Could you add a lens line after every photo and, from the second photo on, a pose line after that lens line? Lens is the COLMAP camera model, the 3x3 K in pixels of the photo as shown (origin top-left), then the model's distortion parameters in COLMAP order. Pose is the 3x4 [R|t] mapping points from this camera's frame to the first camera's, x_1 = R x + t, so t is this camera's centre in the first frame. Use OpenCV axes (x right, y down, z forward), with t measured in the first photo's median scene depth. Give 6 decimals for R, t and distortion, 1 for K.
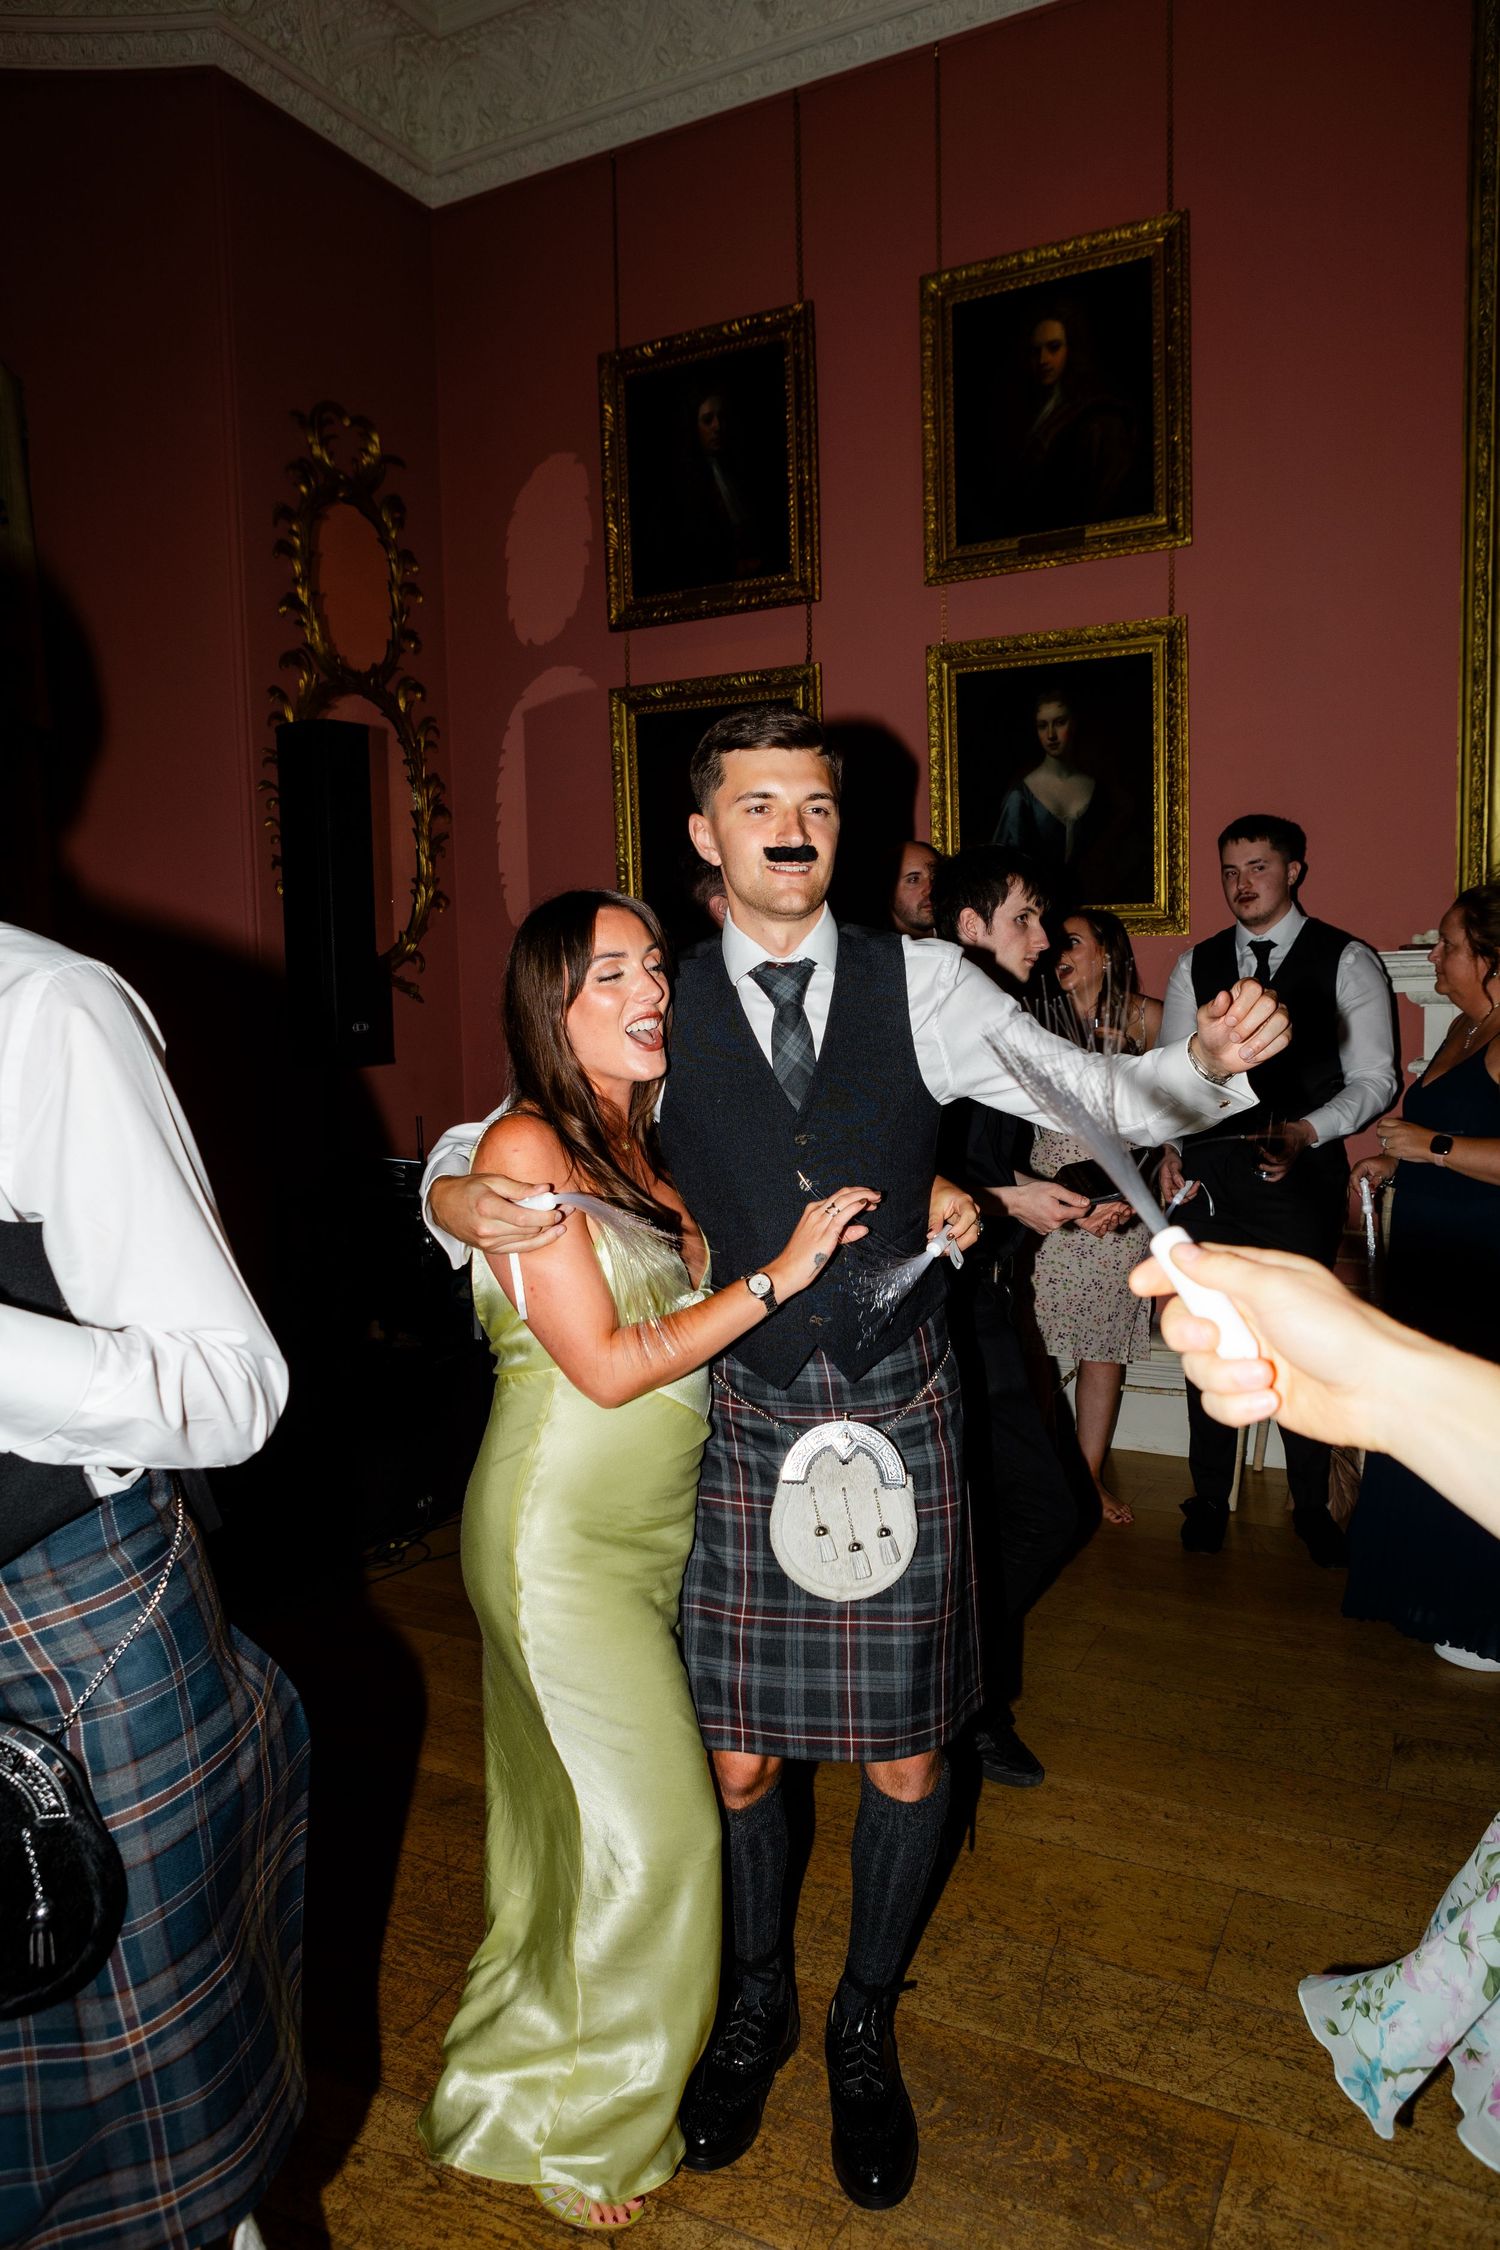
lens RADIAL K [[1515.9, 0, 755.6], [0, 1515.9, 1117.4], [0, 0, 1]] dist [-0.024863, 0.014797]
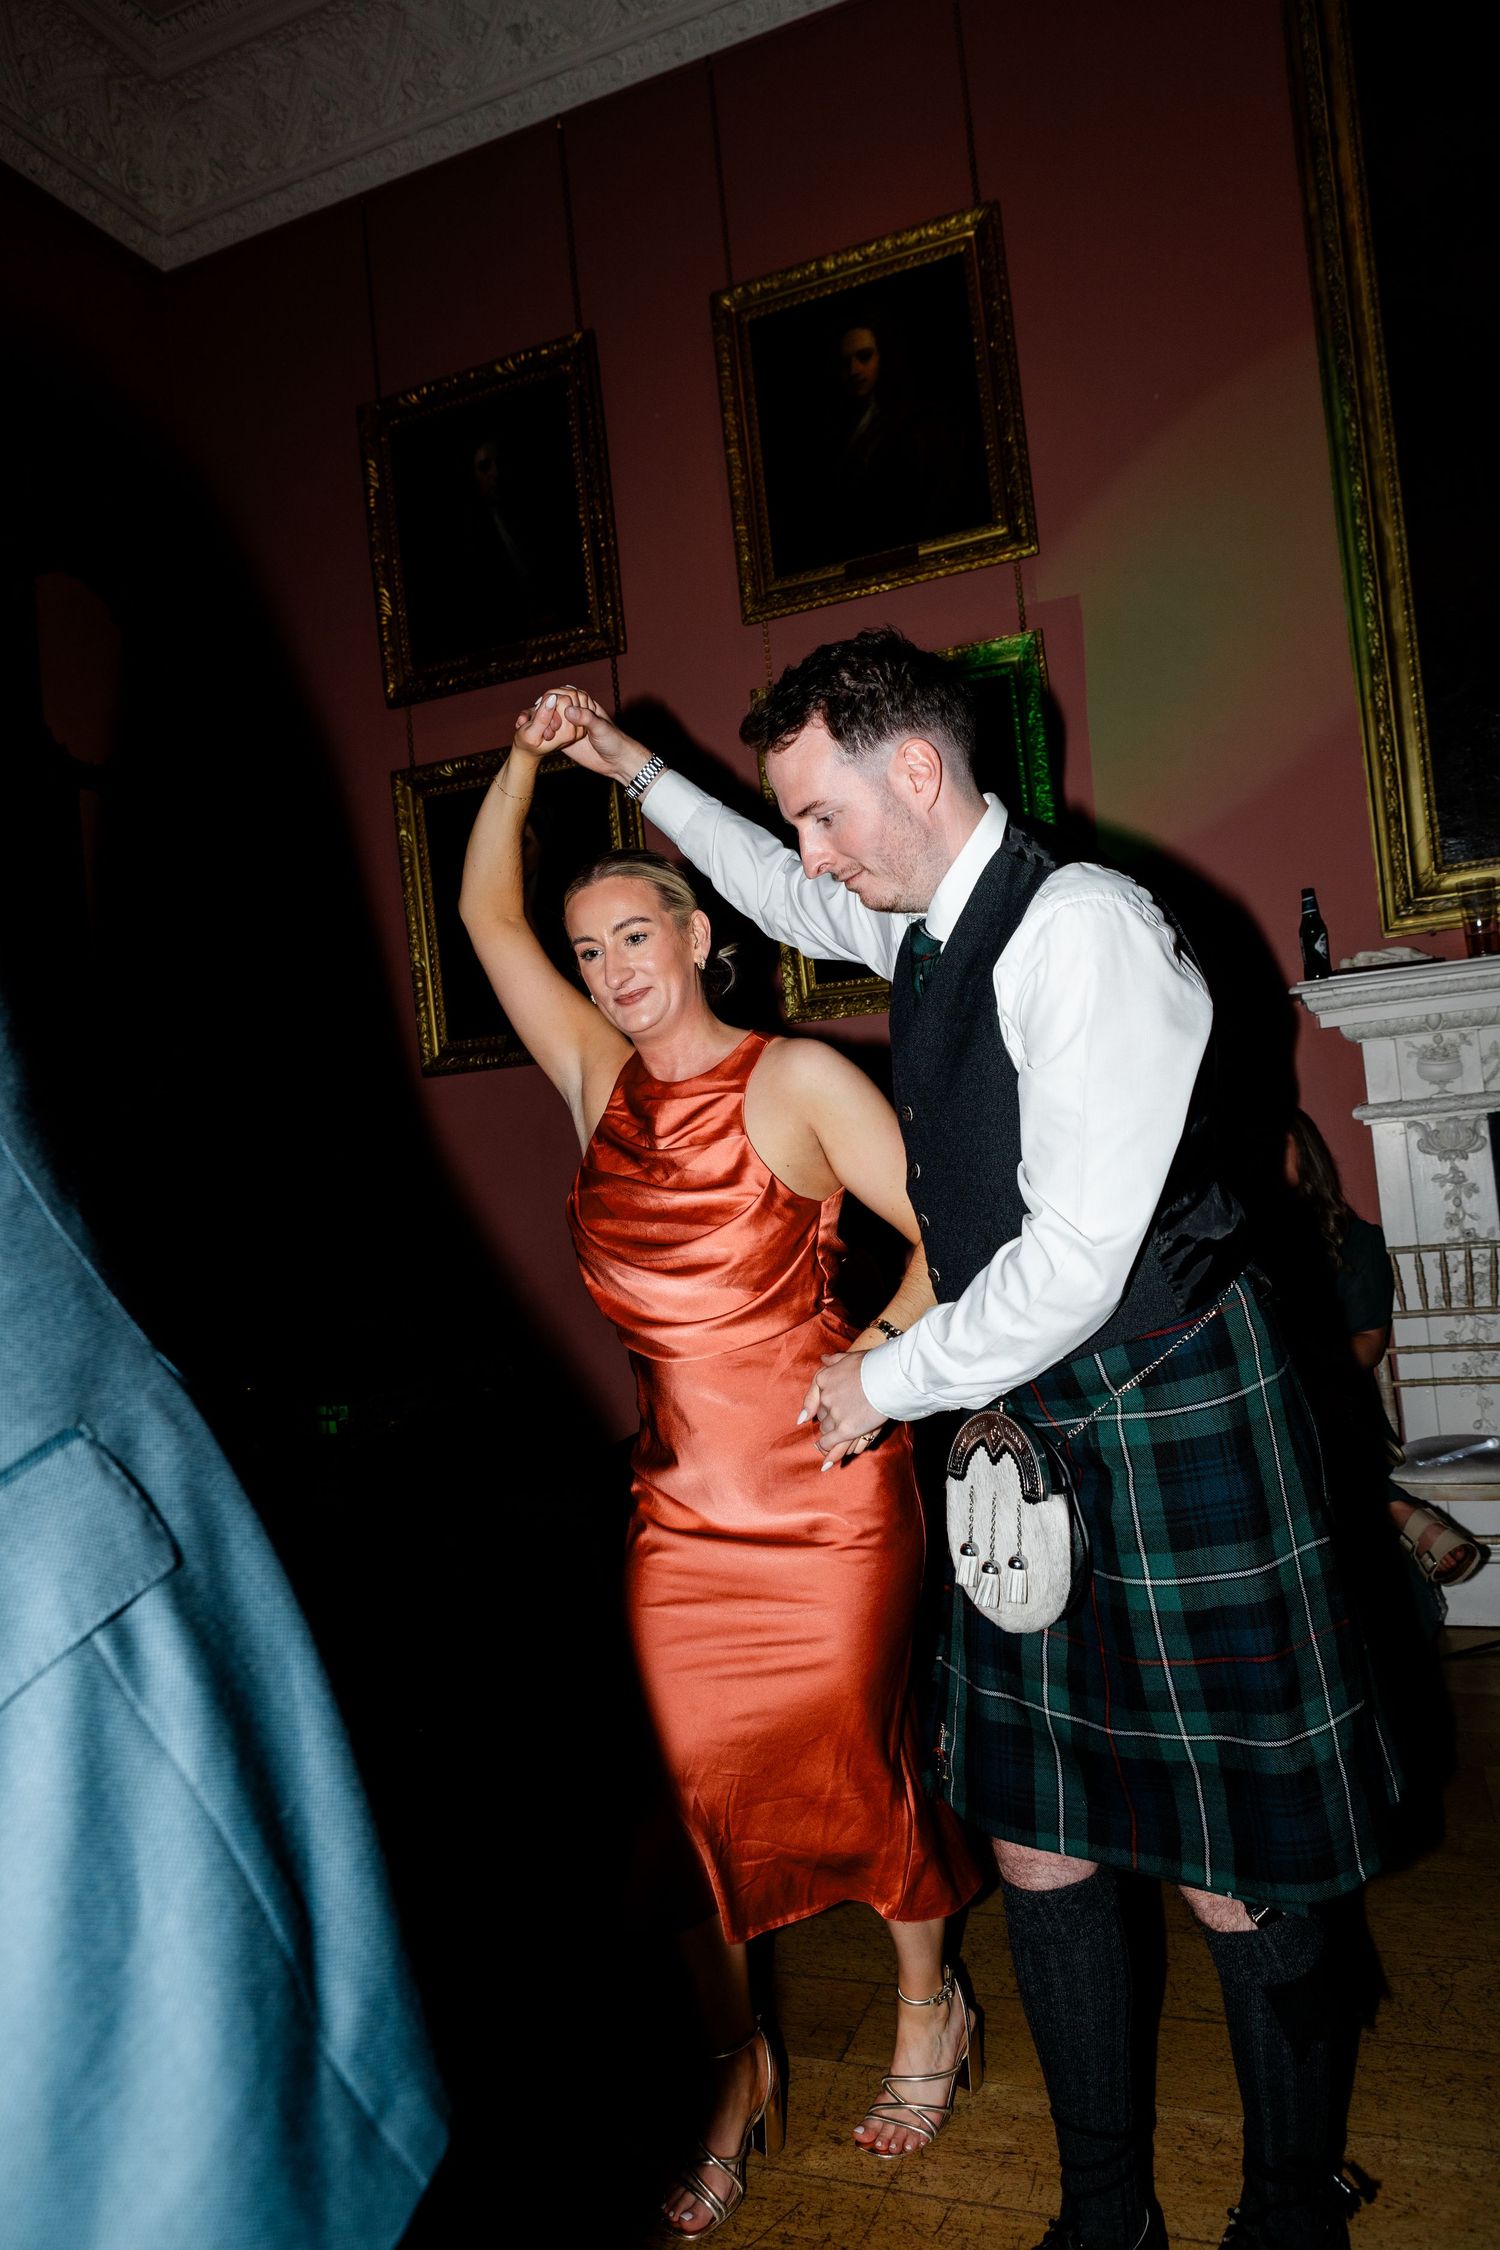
lens RADIAL K [[1515.9, 0, 748.5], [0, 1515.9, 1108.7], [0, 0, 1]] dist [-0.024863, 0.014797]
pose [[0.992111, -0.071743, 0.102801, 0.004008], [0.084196, 0.988902, -0.122412, 0.034797], [-0.092878, 0.130101, 0.987141, 0.162551]]
